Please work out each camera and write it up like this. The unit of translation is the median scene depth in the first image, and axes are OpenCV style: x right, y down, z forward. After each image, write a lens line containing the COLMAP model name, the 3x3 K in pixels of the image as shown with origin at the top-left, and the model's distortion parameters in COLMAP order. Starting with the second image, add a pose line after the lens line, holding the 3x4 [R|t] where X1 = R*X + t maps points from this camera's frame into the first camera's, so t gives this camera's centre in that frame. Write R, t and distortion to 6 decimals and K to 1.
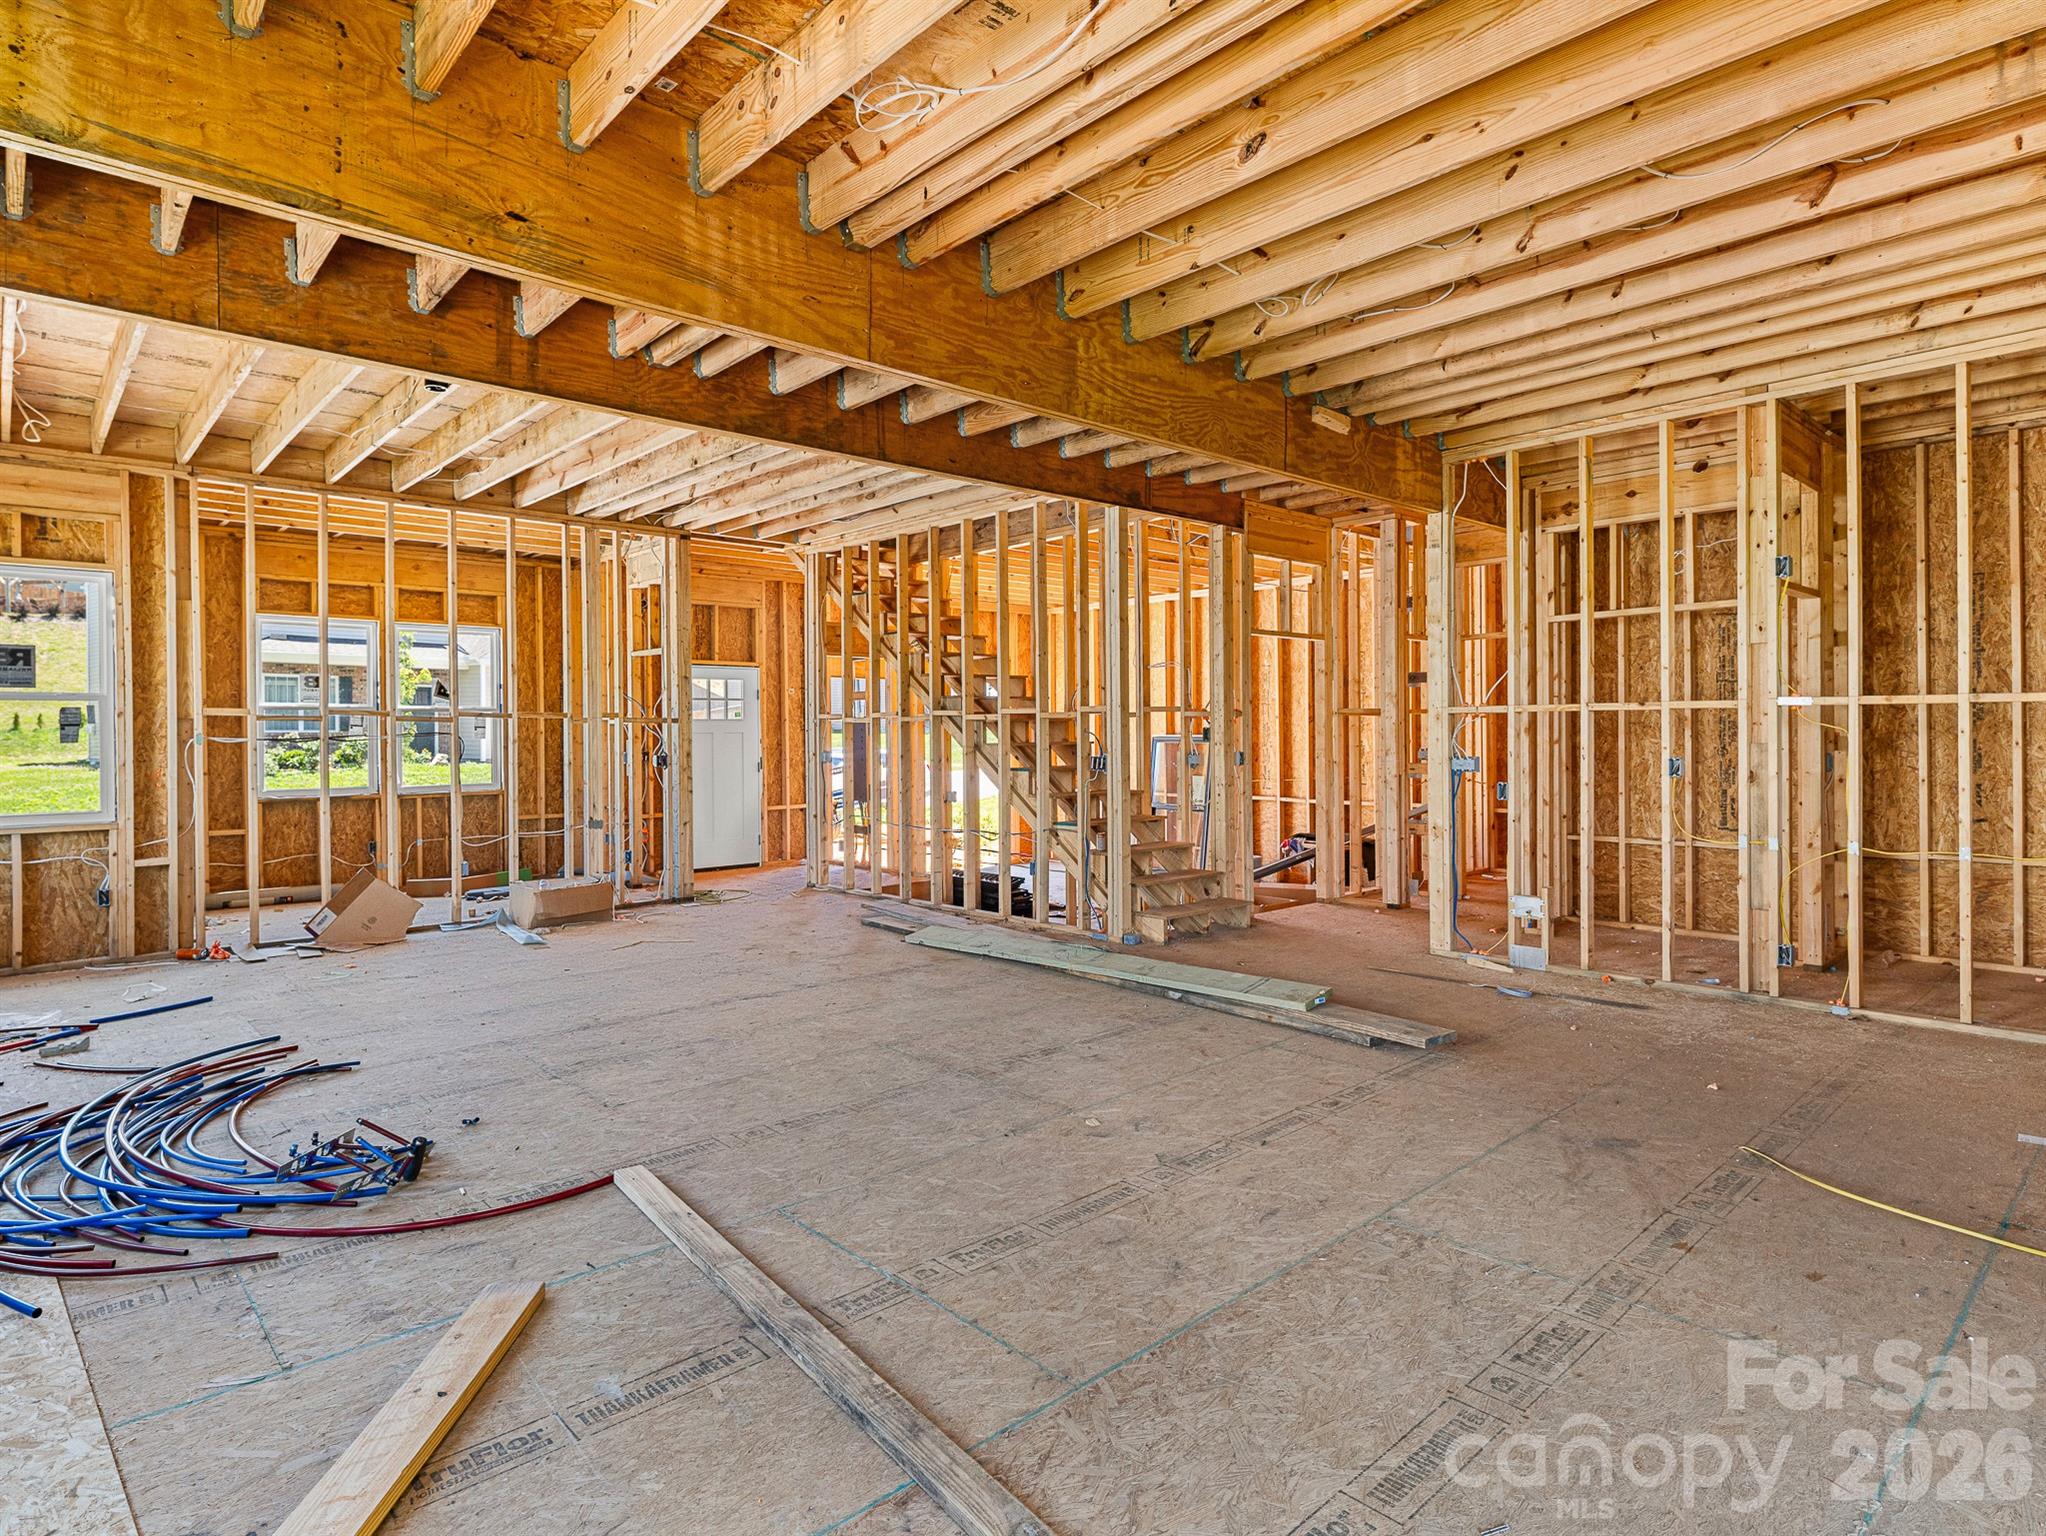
lens RADIAL K [[1119.0, 0, 1017.3], [0, 1119.0, 735.5], [0, 0, 1]] dist [0.004763, -0.005704]
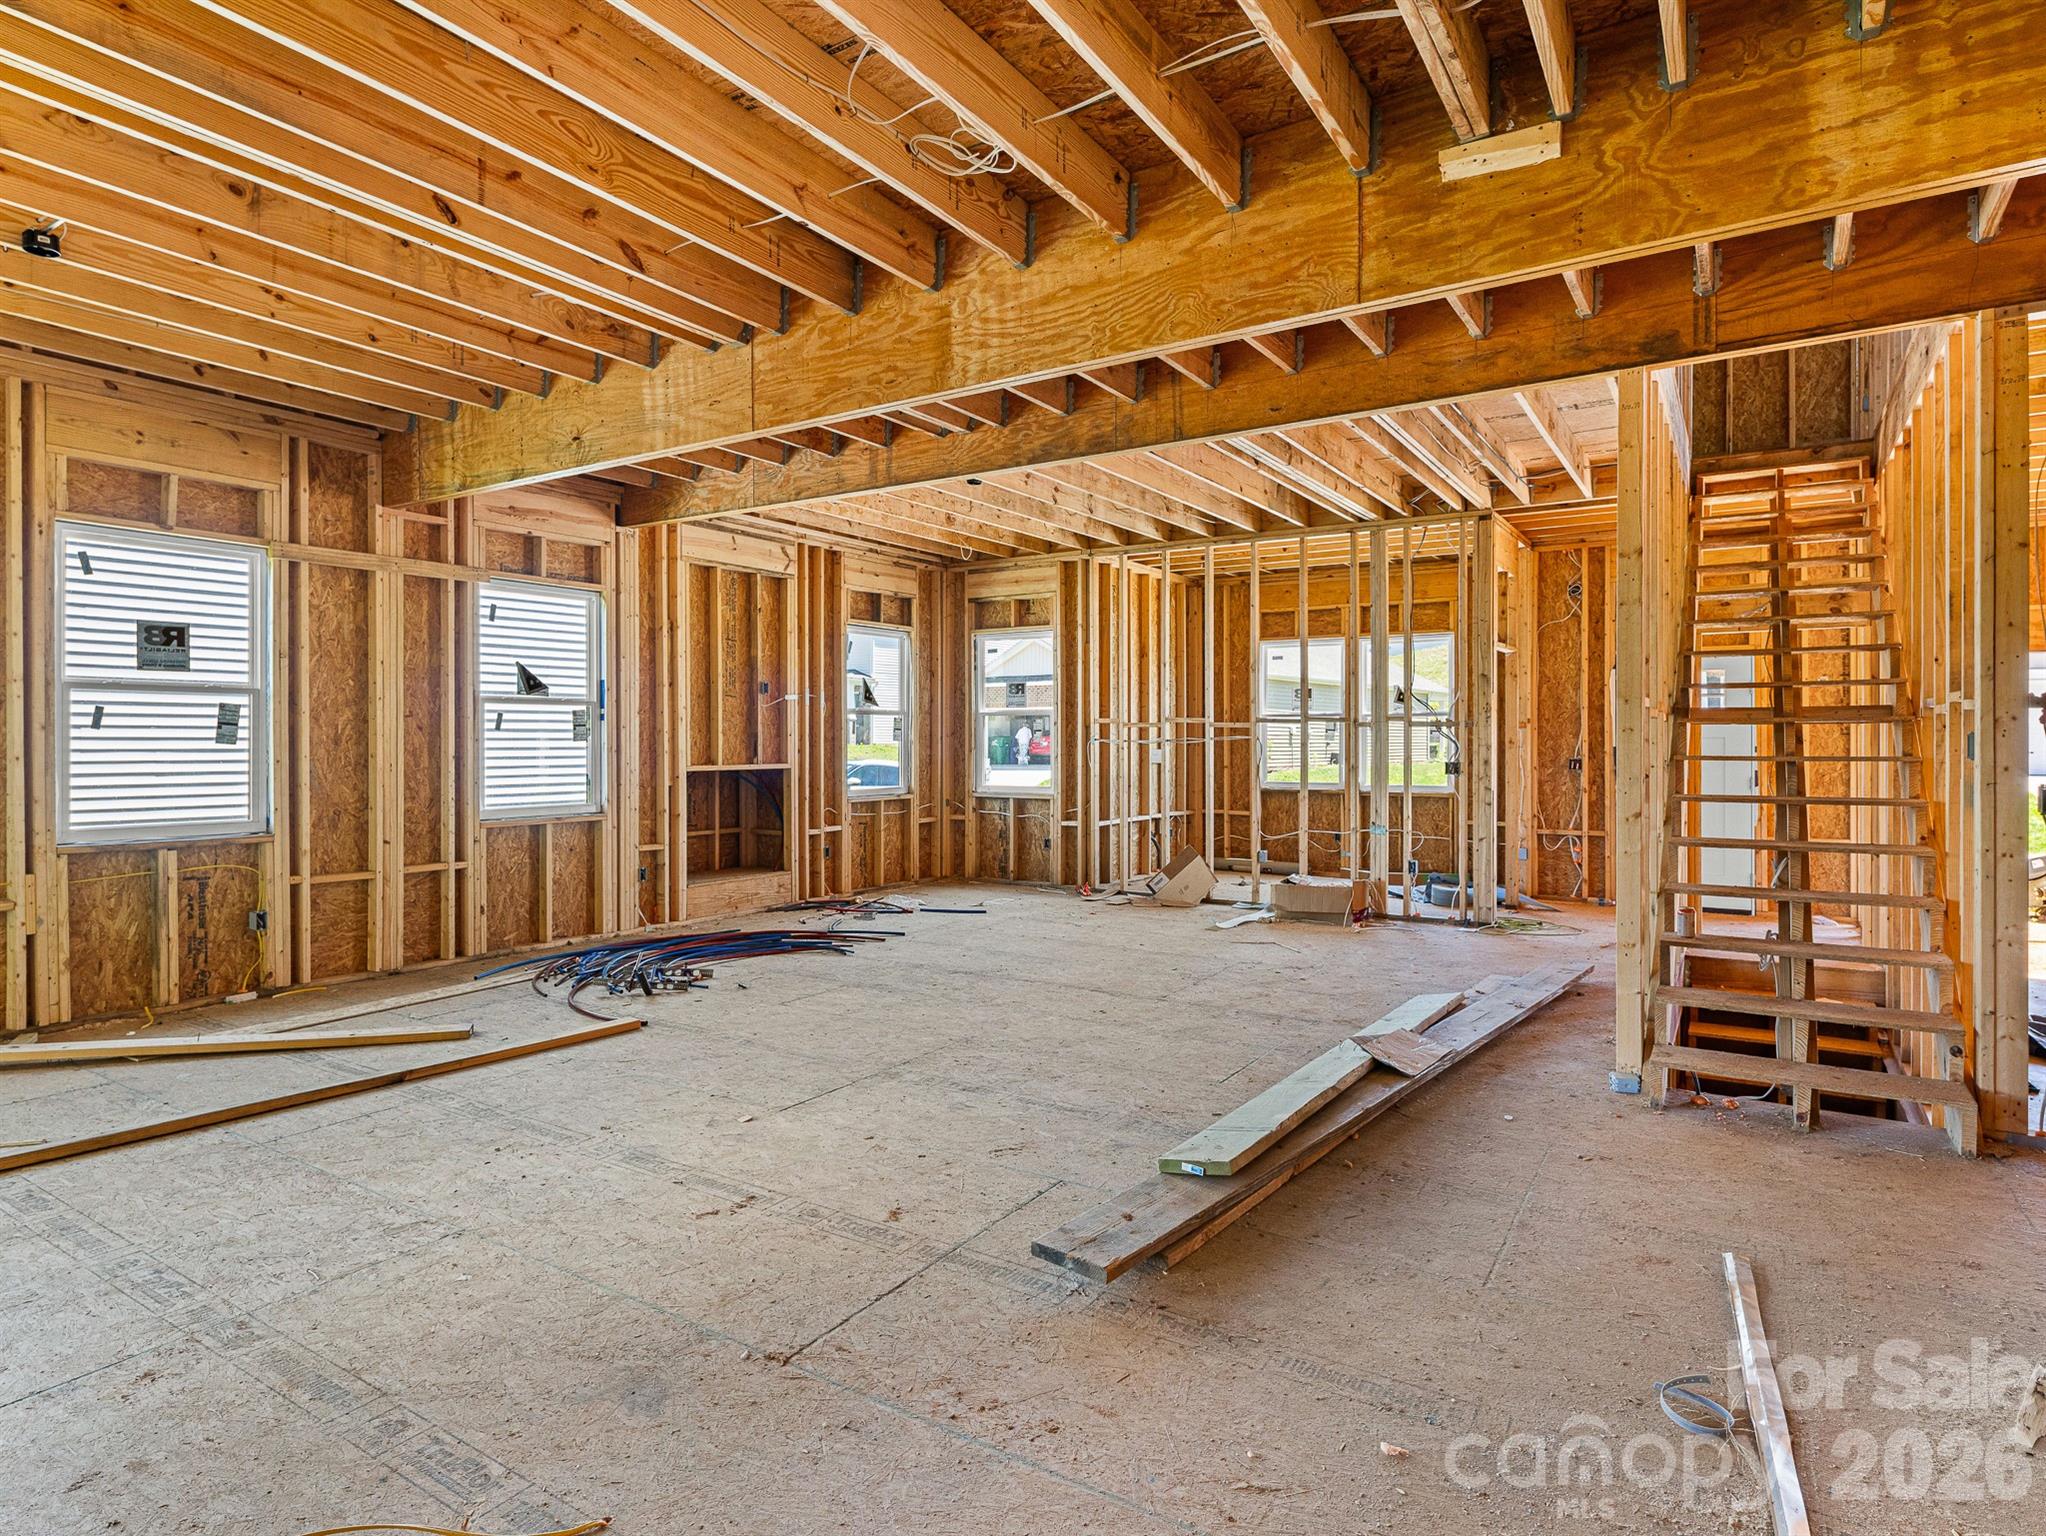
lens RADIAL K [[1119.0, 0, 1010.2], [0, 1119.0, 755.3], [0, 0, 1]] dist [0.004763, -0.005704]
pose [[0.244087, 0.021176, -0.969522, 0.438686], [-0.003606, 0.999774, 0.020929, -0.005367], [0.969747, -0.001613, 0.244108, 0.383766]]
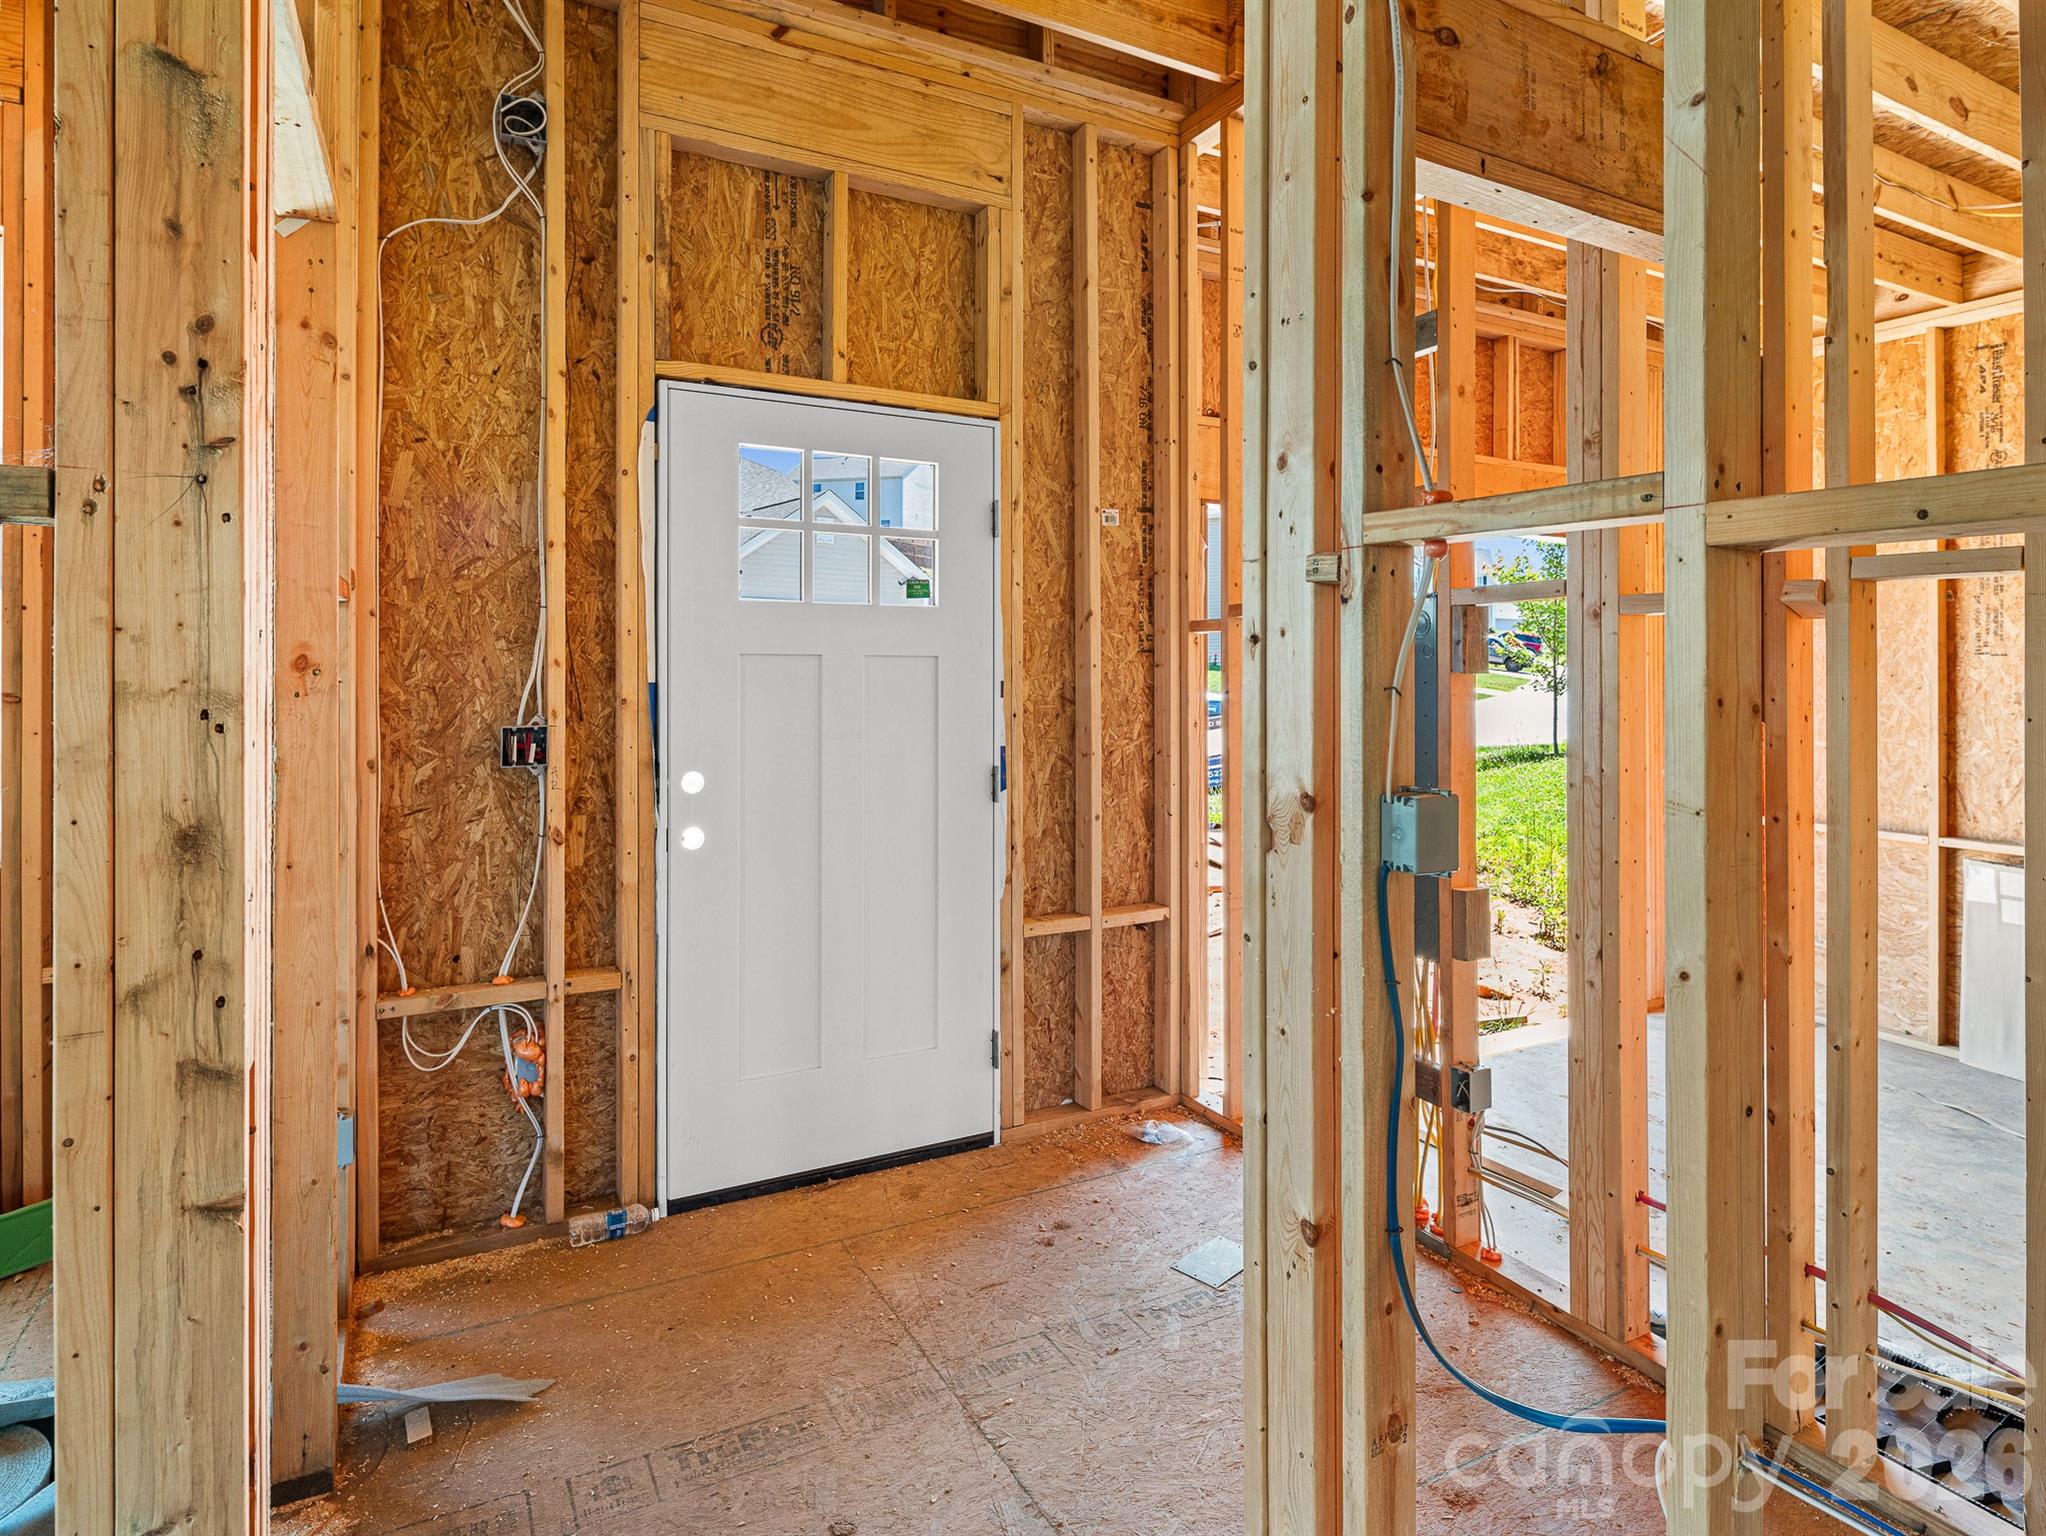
lens RADIAL K [[1119.0, 0, 1016.9], [0, 1119.0, 677.2], [0, 0, 1]] dist [0.004763, -0.005704]
pose [[0.970102, 0.005788, -0.242630, -0.184121], [-0.008080, 0.999932, -0.008453, 0.005468], [0.242565, 0.010160, 0.970082, 0.848902]]
